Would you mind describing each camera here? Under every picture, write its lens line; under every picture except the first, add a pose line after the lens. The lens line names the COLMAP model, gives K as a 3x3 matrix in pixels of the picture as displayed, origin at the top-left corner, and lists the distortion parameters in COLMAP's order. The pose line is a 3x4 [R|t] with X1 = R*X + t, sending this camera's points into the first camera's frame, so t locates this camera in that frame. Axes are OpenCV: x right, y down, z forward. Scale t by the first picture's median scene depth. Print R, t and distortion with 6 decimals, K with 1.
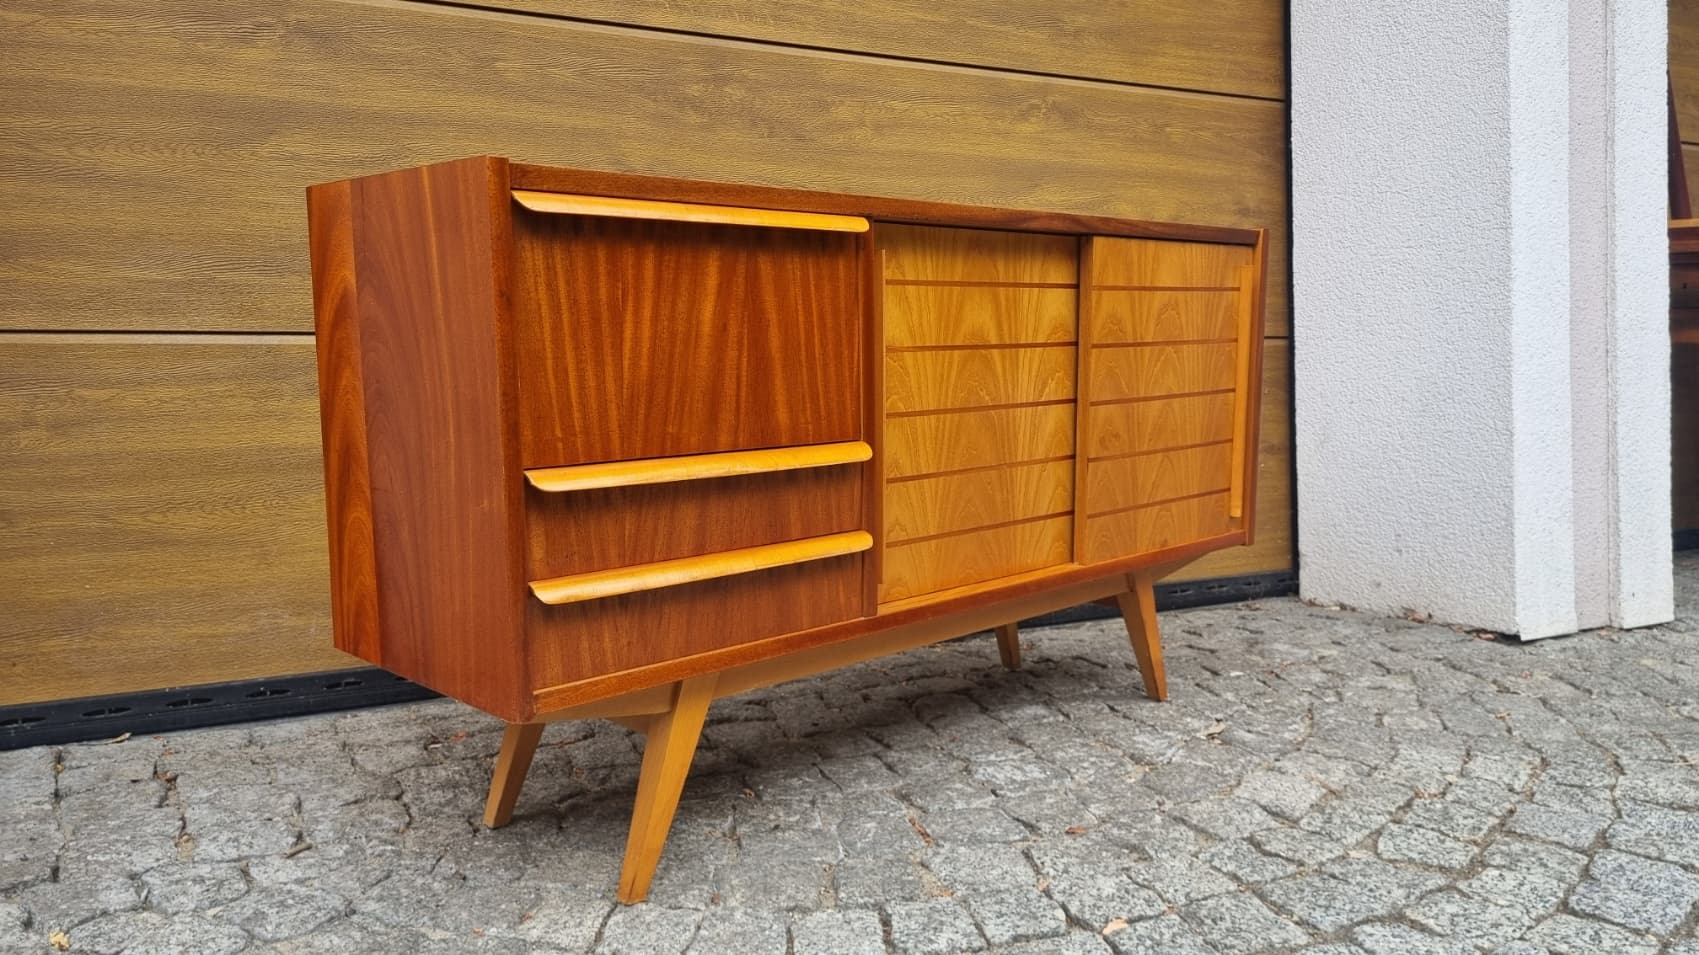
lens RADIAL K [[1265.2, 0, 843.7], [0, 1265.2, 473.1], [0, 0, 1]] dist [0.063735, -0.057226]
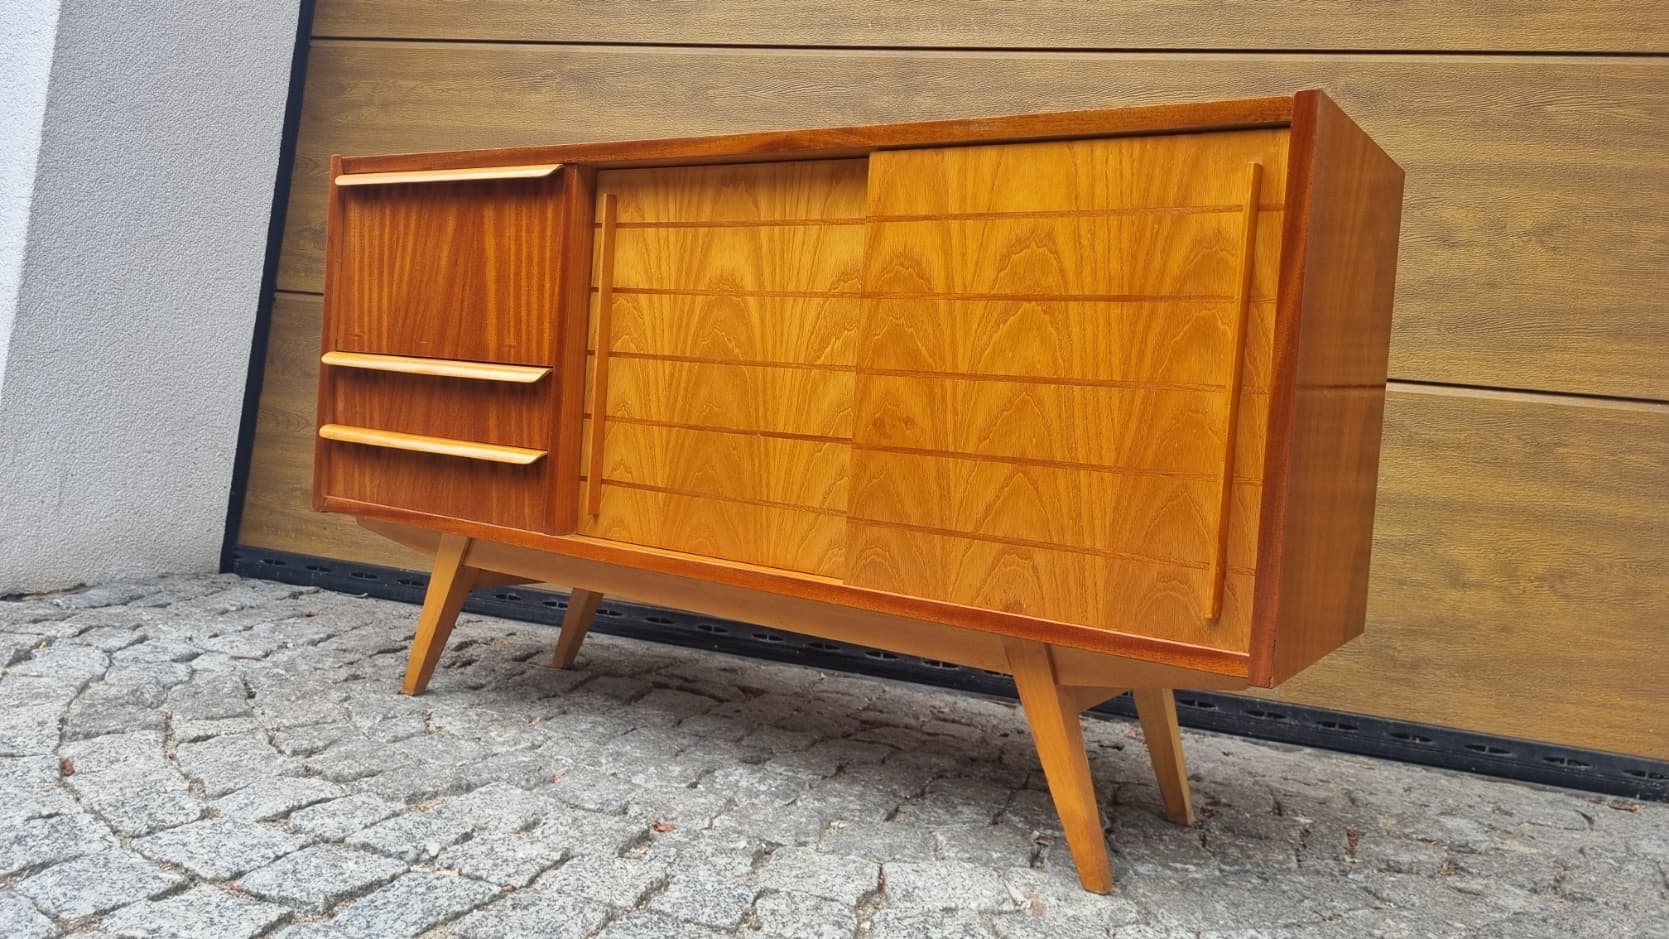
lens RADIAL K [[1242.8, 0, 828.8], [0, 1242.8, 465.1], [0, 0, 1]] dist [0.063735, -0.057226]
pose [[0.225530, 0.072066, -0.971567, 1.061143], [-0.195141, 0.980392, 0.027423, -0.018537], [0.954493, 0.183407, 0.235171, 0.940618]]
